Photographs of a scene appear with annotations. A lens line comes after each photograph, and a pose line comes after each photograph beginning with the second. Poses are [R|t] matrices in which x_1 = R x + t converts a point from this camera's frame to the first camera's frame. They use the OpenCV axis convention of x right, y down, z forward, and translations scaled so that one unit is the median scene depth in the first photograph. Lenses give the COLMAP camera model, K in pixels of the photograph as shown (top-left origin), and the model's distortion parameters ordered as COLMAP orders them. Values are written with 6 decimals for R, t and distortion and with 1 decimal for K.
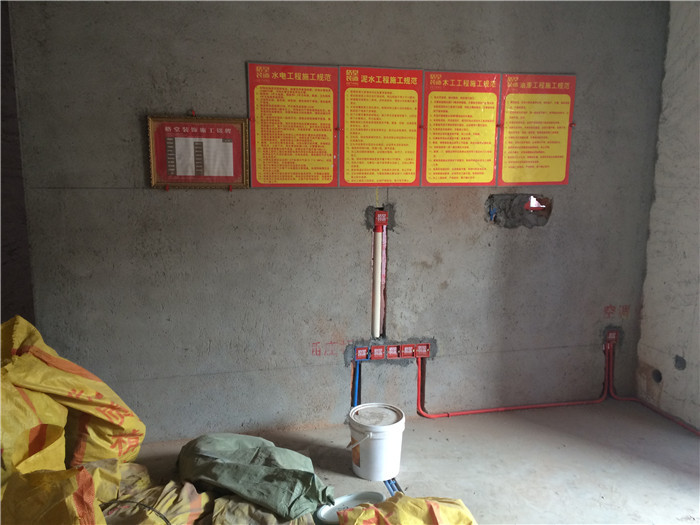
lens RADIAL K [[594.2, 0, 350.0], [0, 594.2, 262.5], [0, 0, 1]] dist [0.107198, -0.136559]
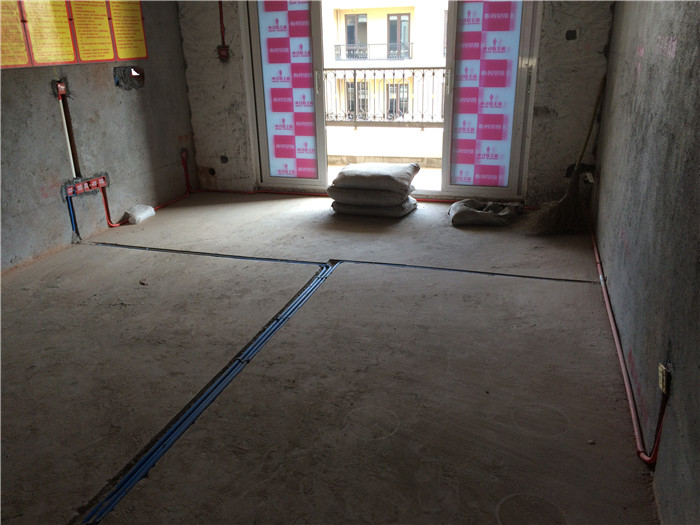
lens RADIAL K [[594.2, 0, 350.0], [0, 594.2, 262.5], [0, 0, 1]] dist [0.107198, -0.136559]
pose [[0.529181, -0.315622, 0.787623, -0.786950], [0.170096, 0.948861, 0.265952, 0.045962], [-0.831285, -0.006765, 0.555806, -0.325530]]
